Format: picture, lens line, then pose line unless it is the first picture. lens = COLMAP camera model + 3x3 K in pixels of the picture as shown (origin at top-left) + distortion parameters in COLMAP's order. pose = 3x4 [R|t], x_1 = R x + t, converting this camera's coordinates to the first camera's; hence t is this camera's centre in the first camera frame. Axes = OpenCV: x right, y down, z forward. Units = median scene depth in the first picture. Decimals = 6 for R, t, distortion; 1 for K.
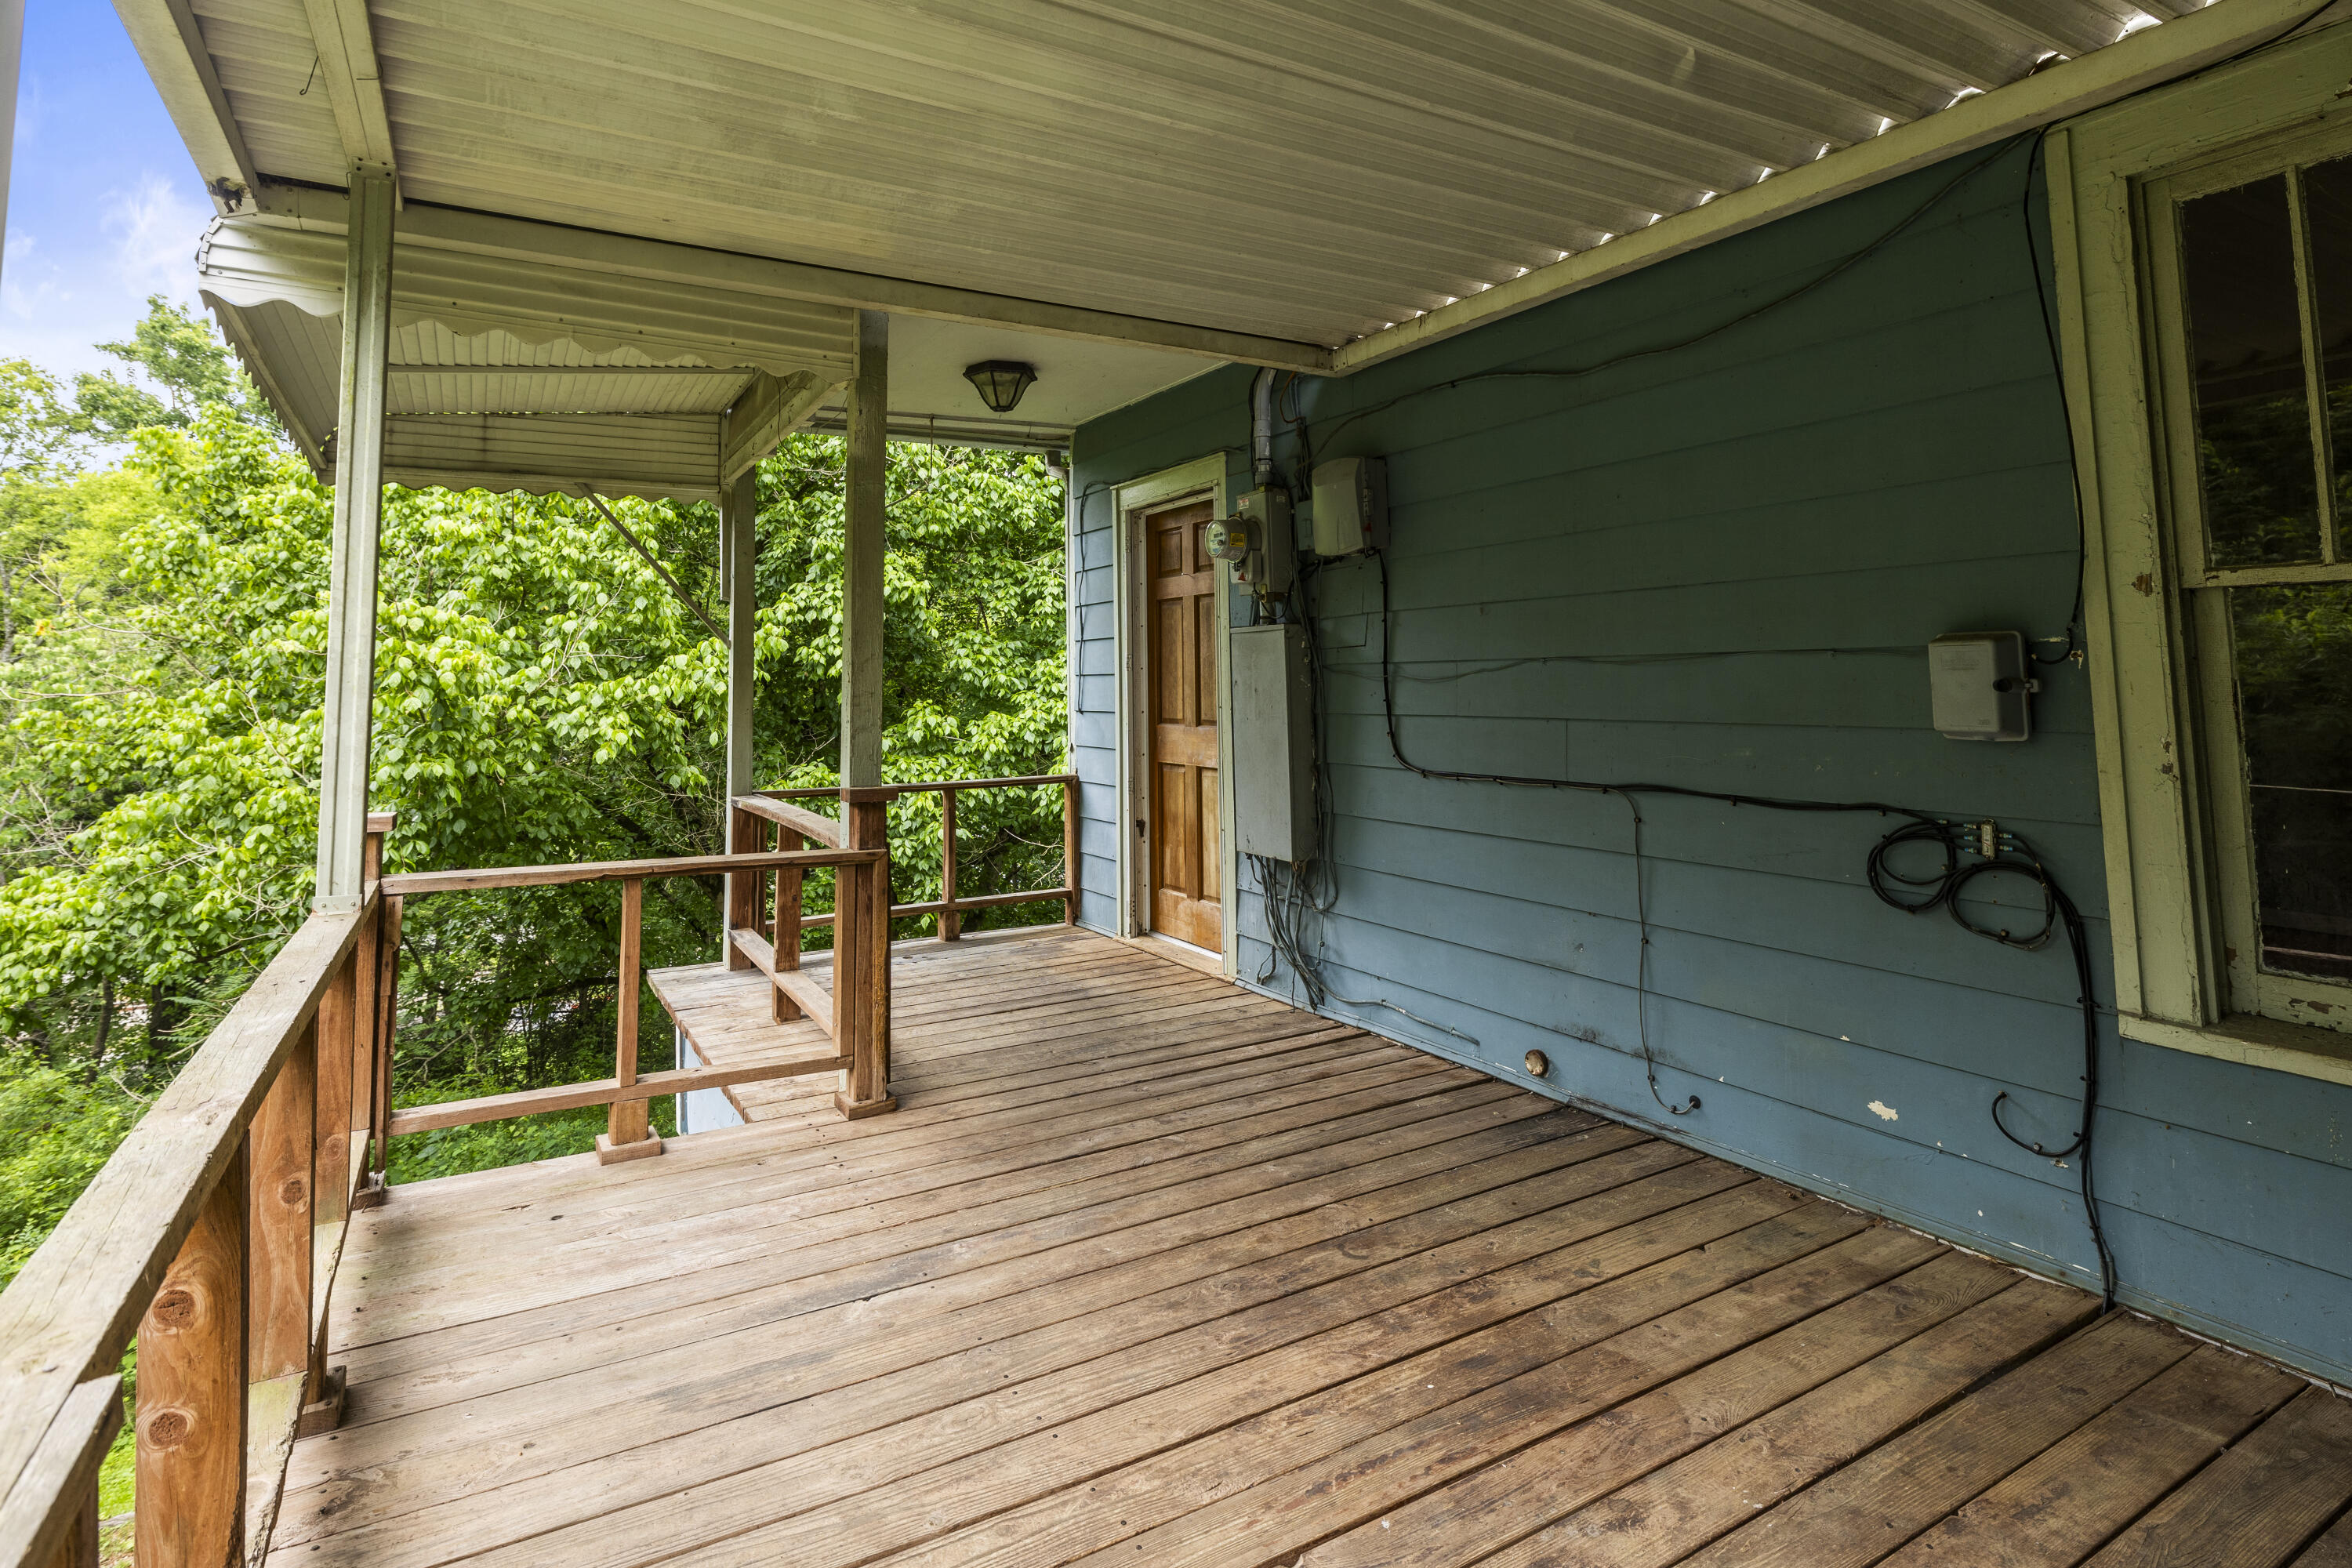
lens RADIAL K [[1213.1, 0, 1221.9], [0, 1213.1, 578.7], [0, 0, 1]] dist [-0.003639, -0.001168]
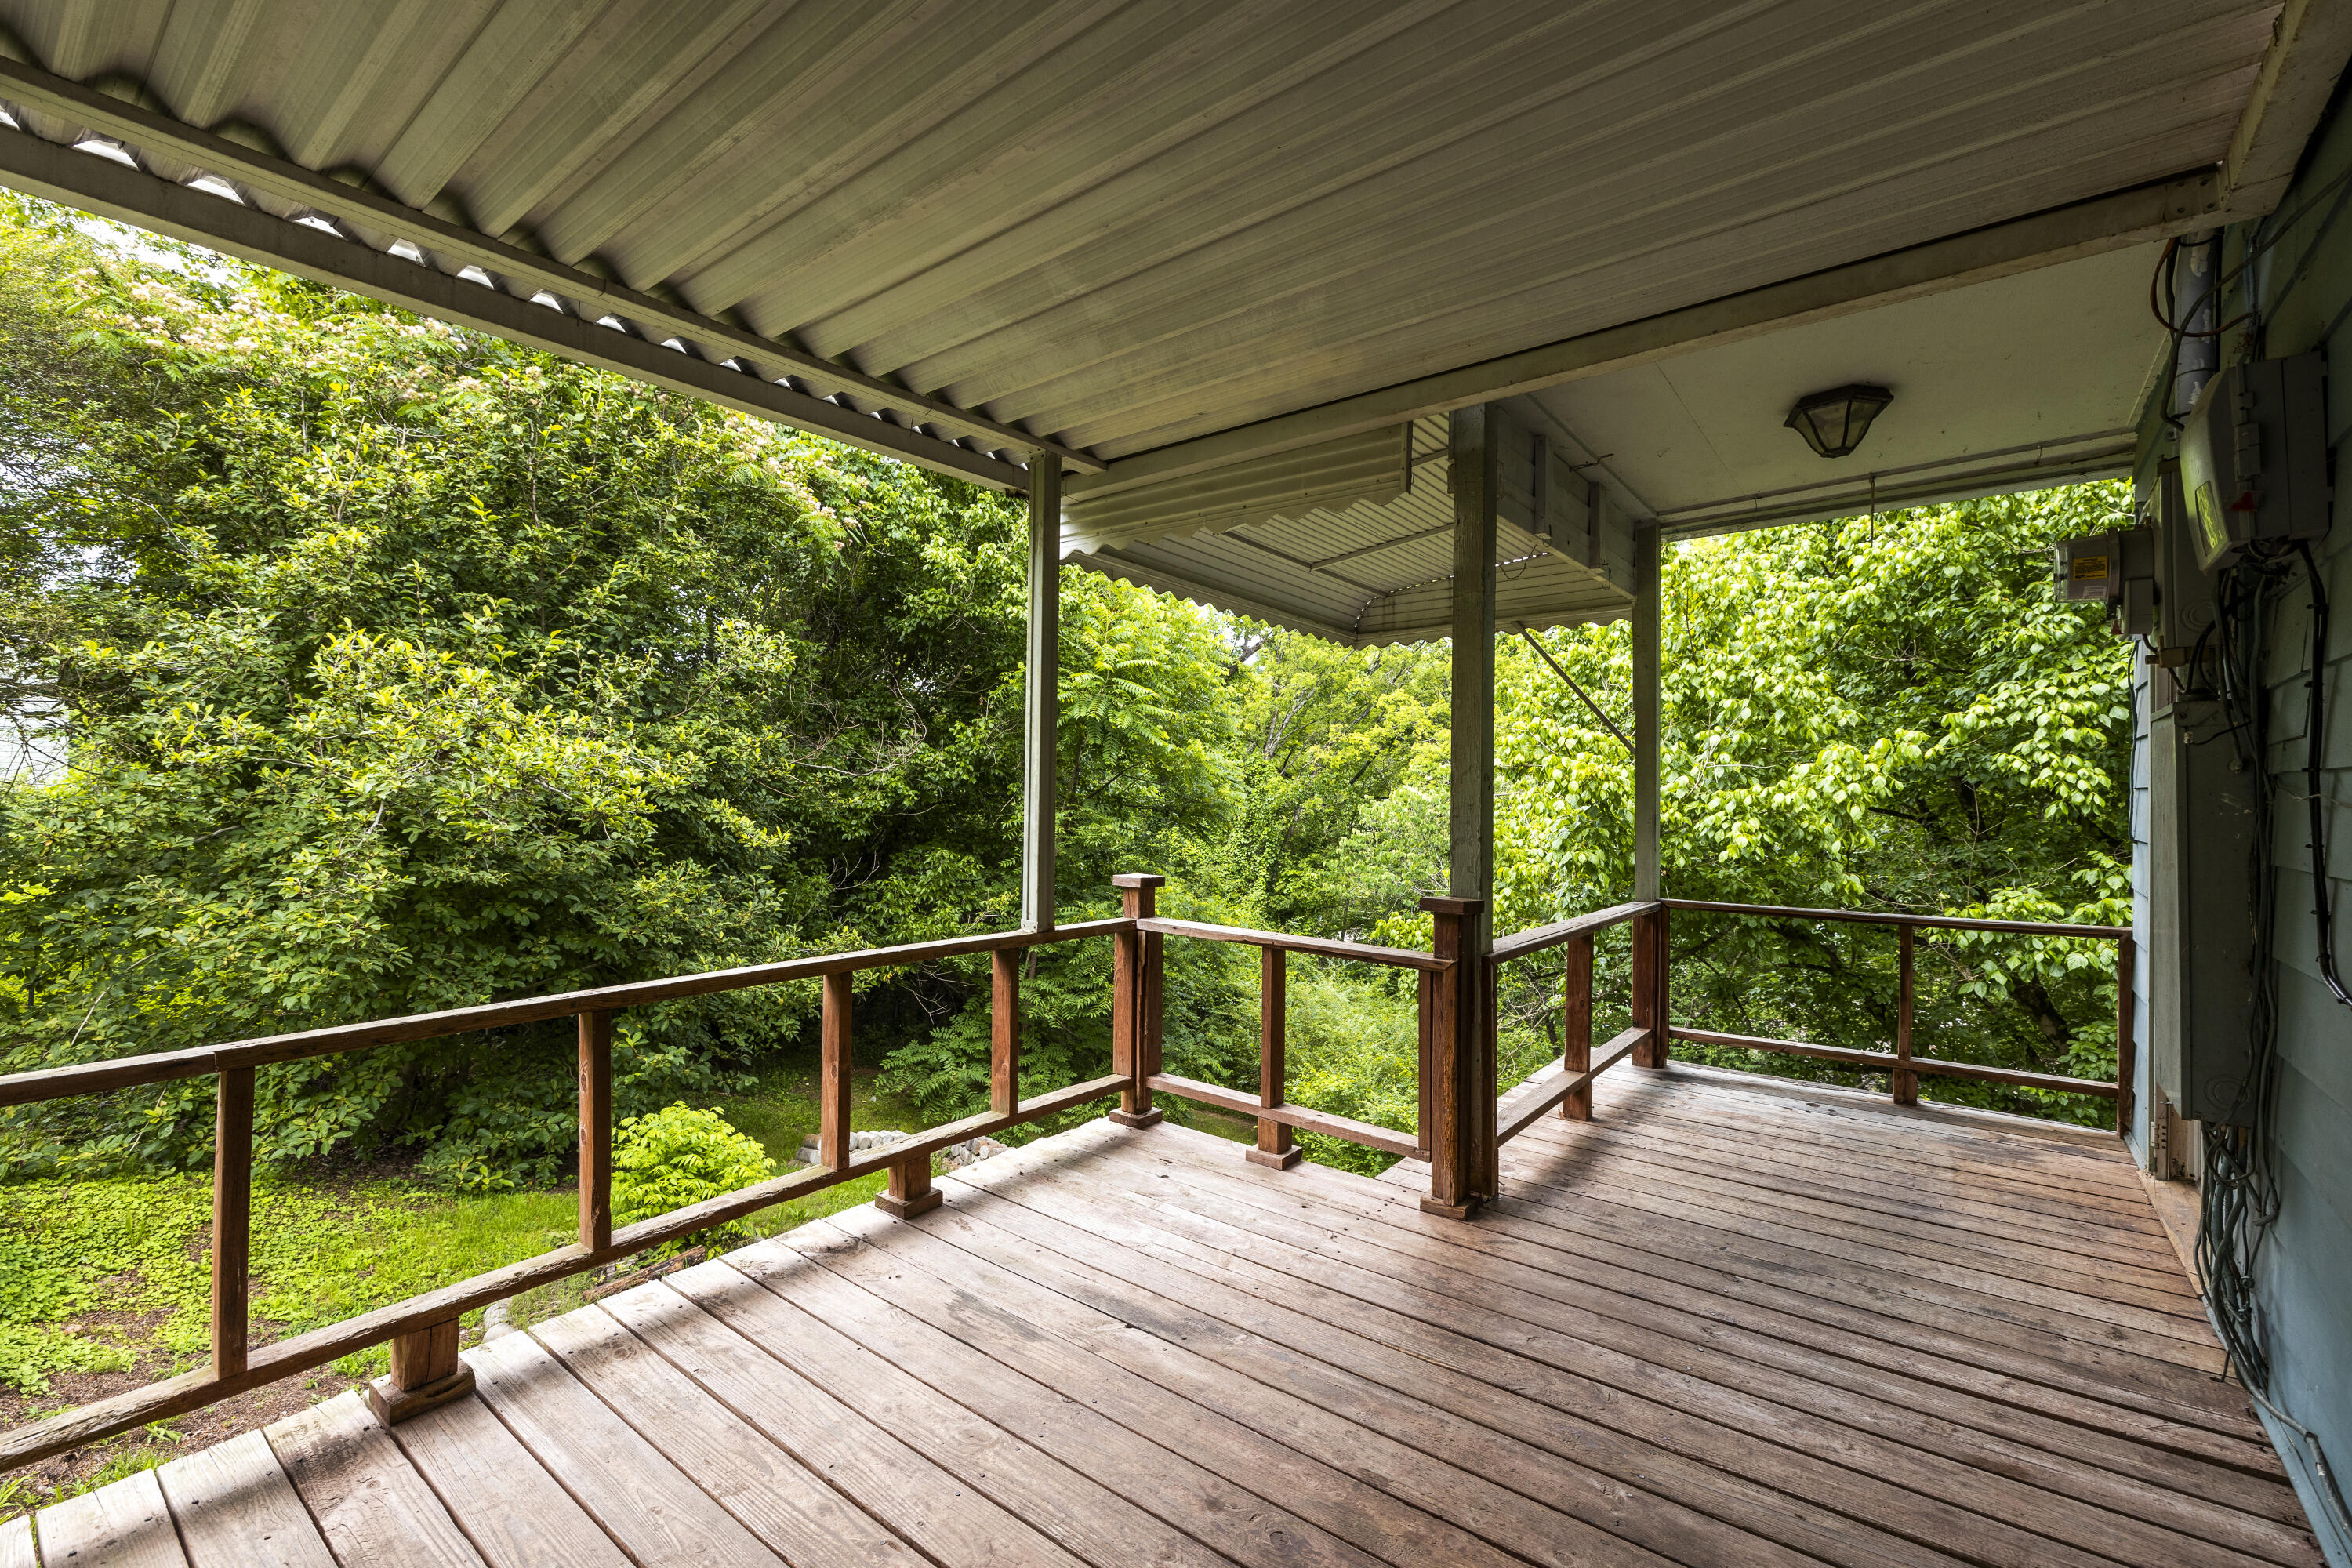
lens RADIAL K [[1021.7, 0, 1176.0], [0, 1021.7, 784.0], [0, 0, 1]] dist [-0.001065, -0.000139]
pose [[0.348486, 0.007957, -0.937280, 0.178183], [0.068602, 0.997066, 0.033971, 0.014075], [0.934800, -0.076138, 0.346918, 0.209862]]
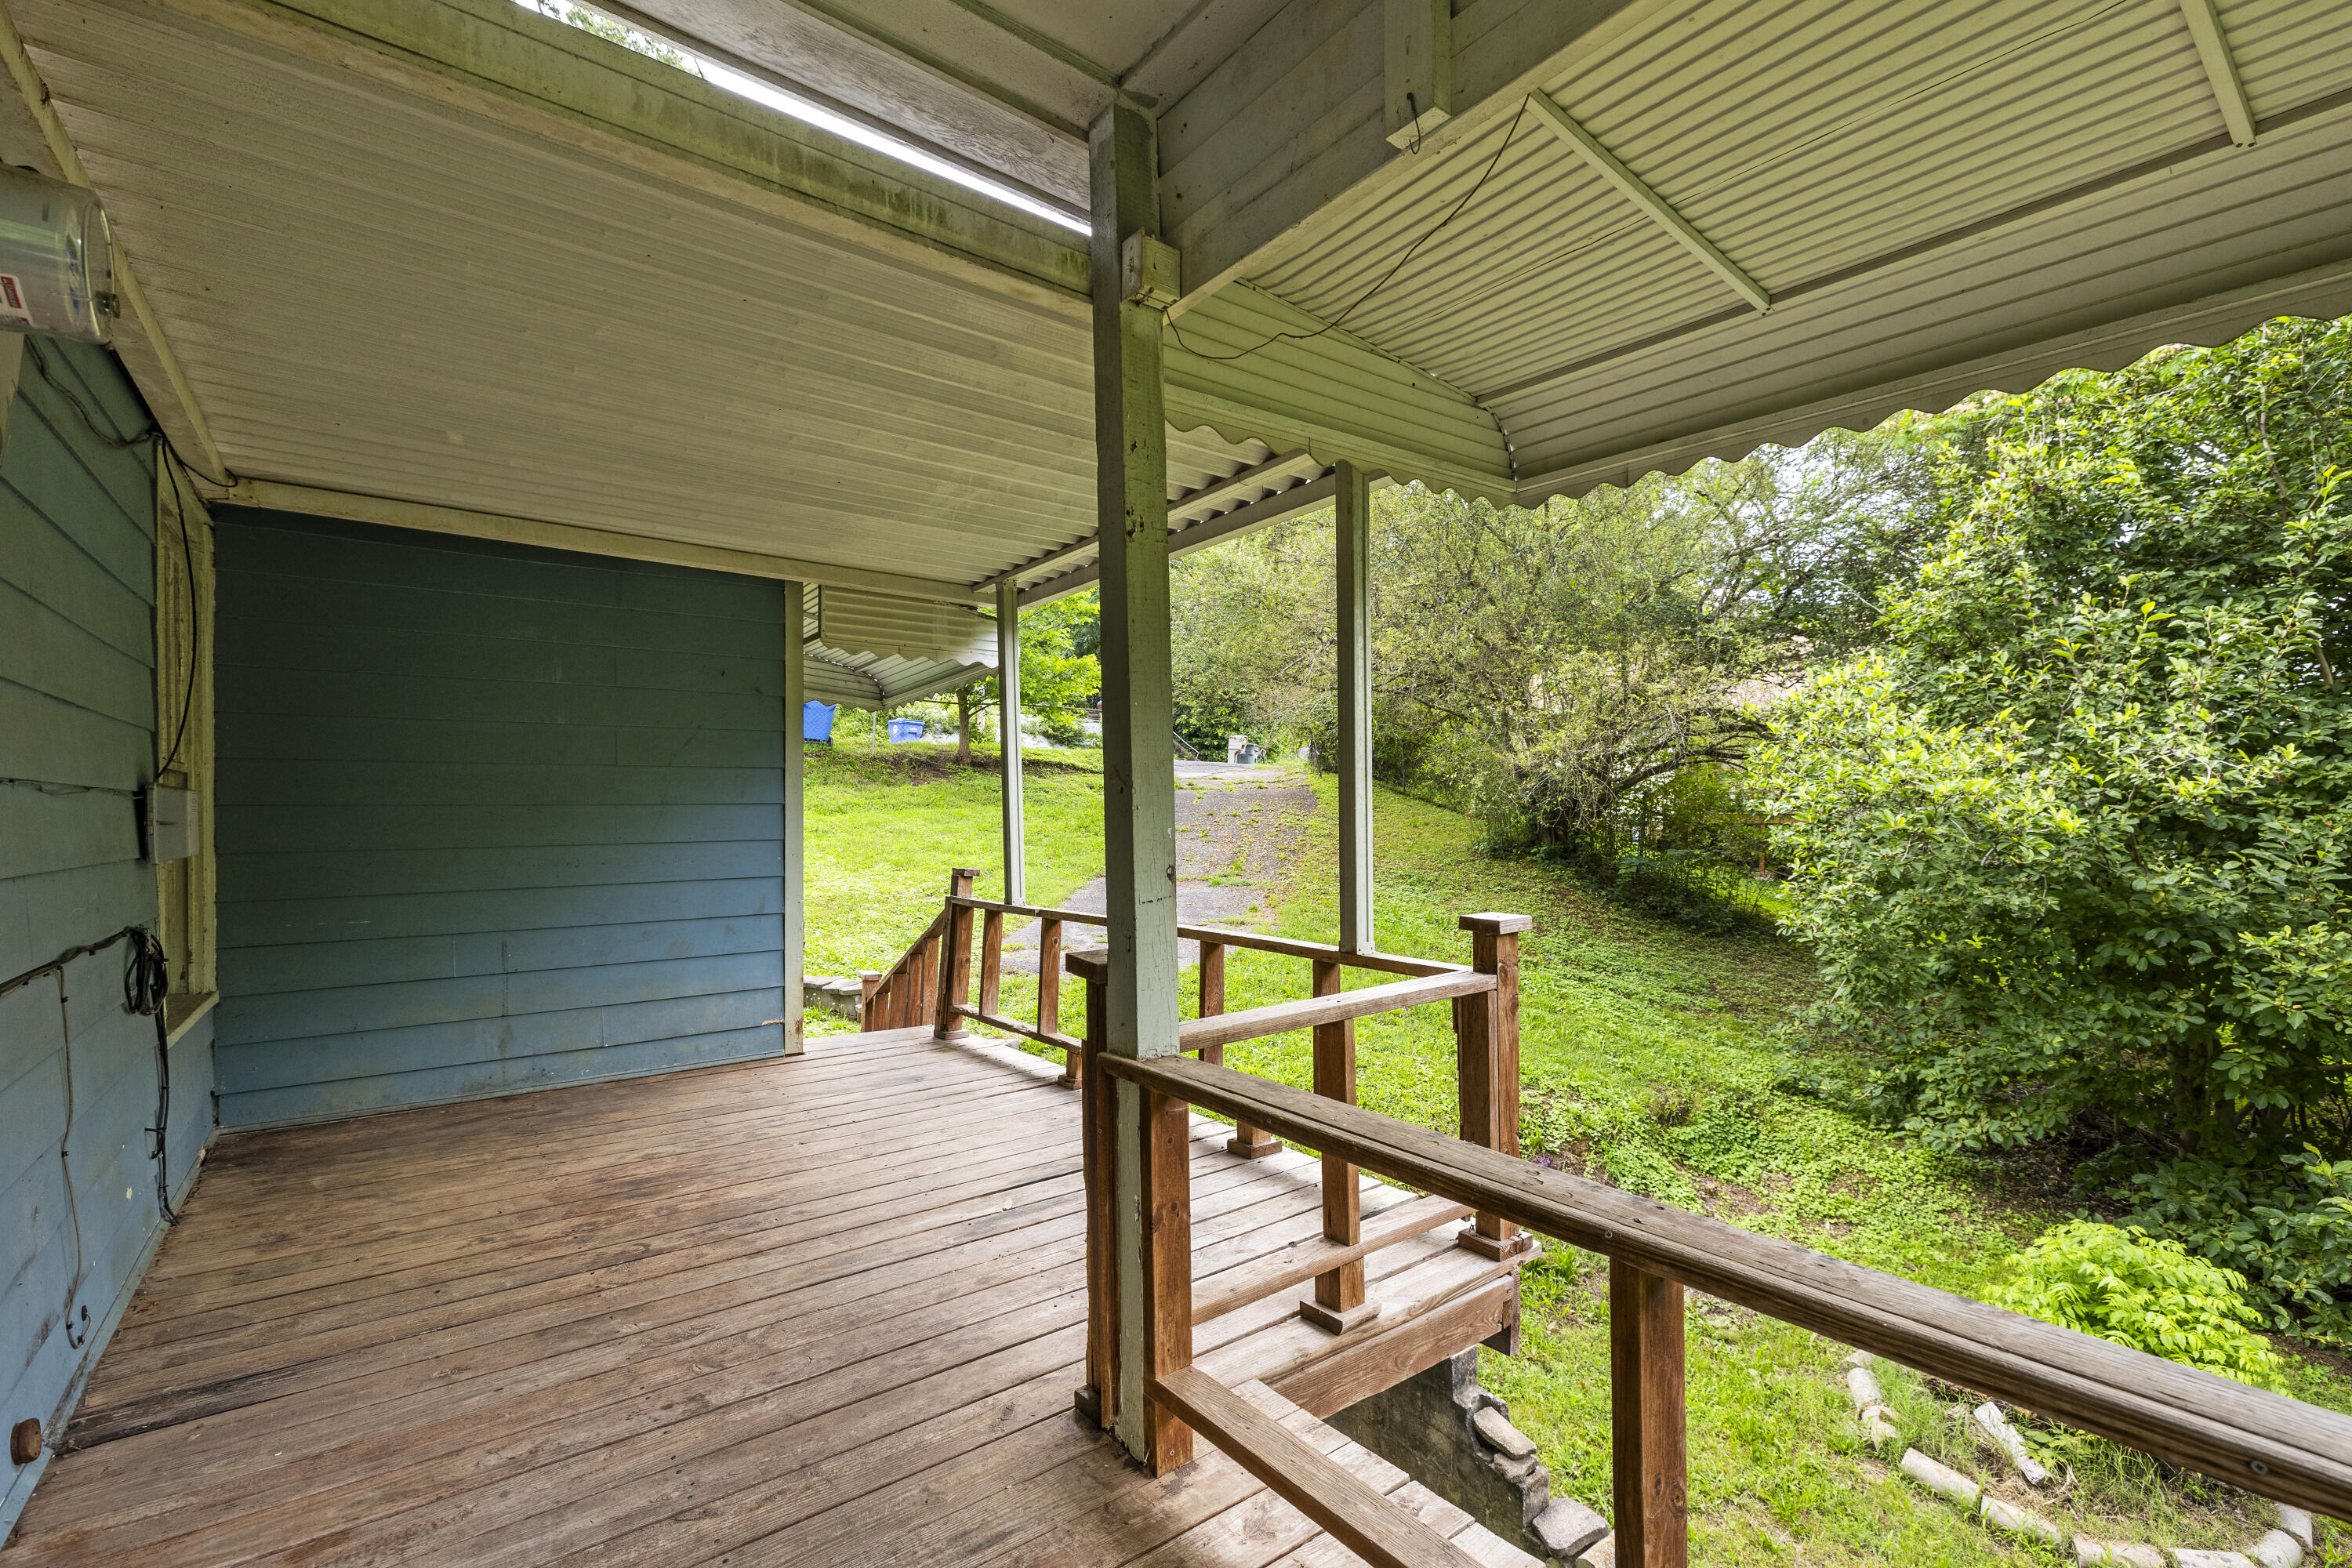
lens RADIAL K [[999.2, 0, 1176.0], [0, 999.2, 784.0], [0, 0, 1]] dist [0.001105, 0.000303]
pose [[-0.993673, 0.017606, -0.110925, -0.108451], [0.029948, 0.993414, -0.110601, 0.057652], [0.108247, -0.113223, -0.987655, 0.663297]]
